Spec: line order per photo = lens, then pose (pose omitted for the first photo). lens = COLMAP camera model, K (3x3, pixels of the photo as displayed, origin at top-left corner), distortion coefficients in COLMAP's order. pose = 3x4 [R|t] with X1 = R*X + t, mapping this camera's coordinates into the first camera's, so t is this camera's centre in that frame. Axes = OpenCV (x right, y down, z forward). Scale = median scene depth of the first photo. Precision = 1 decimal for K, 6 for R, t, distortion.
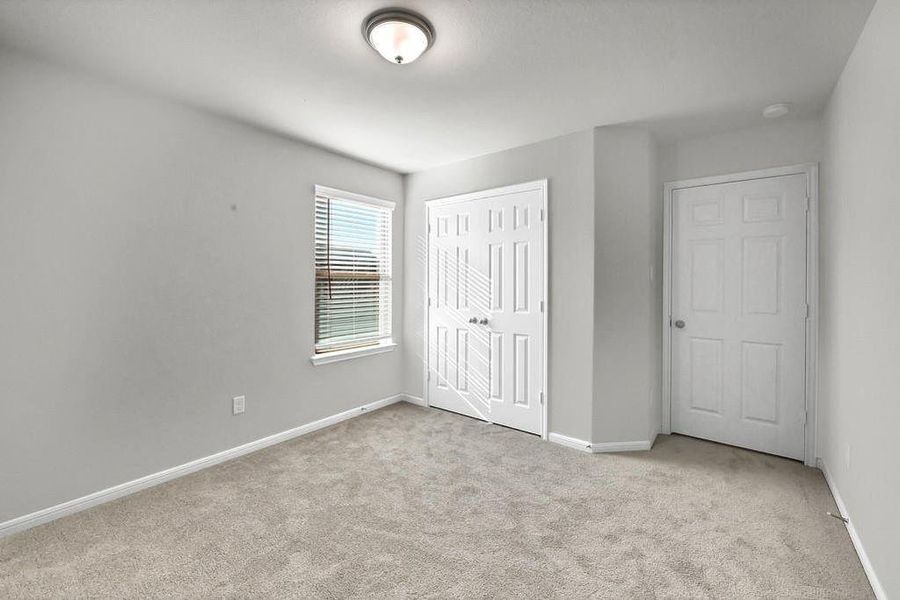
lens RADIAL K [[381.8, 0, 464.5], [0, 381.8, 279.9], [0, 0, 1]] dist [0.024561, 0.000089]
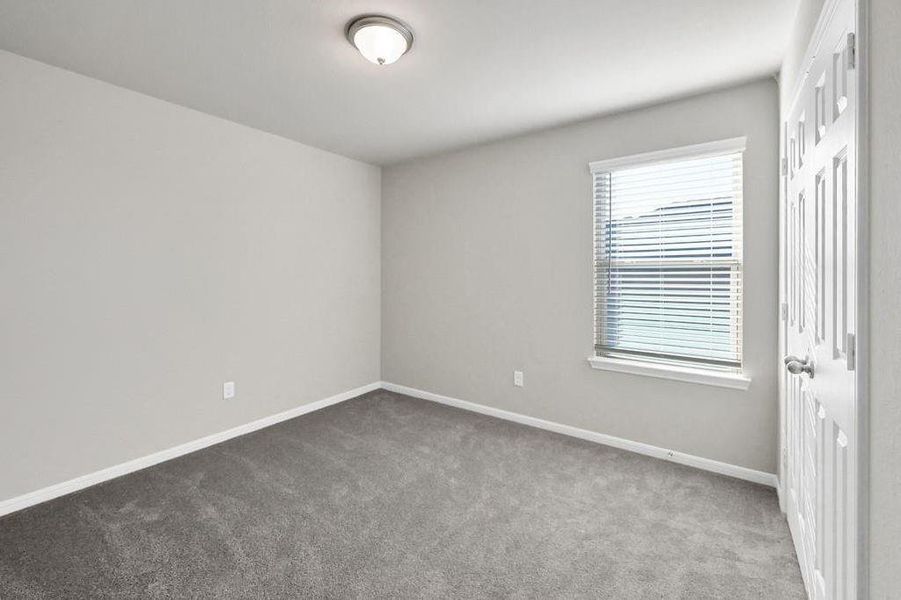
lens RADIAL K [[382.2, 0, 449.5], [0, 382.2, 272.4], [0, 0, 1]] dist [0.024561, 0.000089]
pose [[0.037637, -0.001808, -0.999290, 0.445591], [0.003095, 0.999994, -0.001693, 0.004739], [0.999287, -0.003029, 0.037643, 0.594132]]
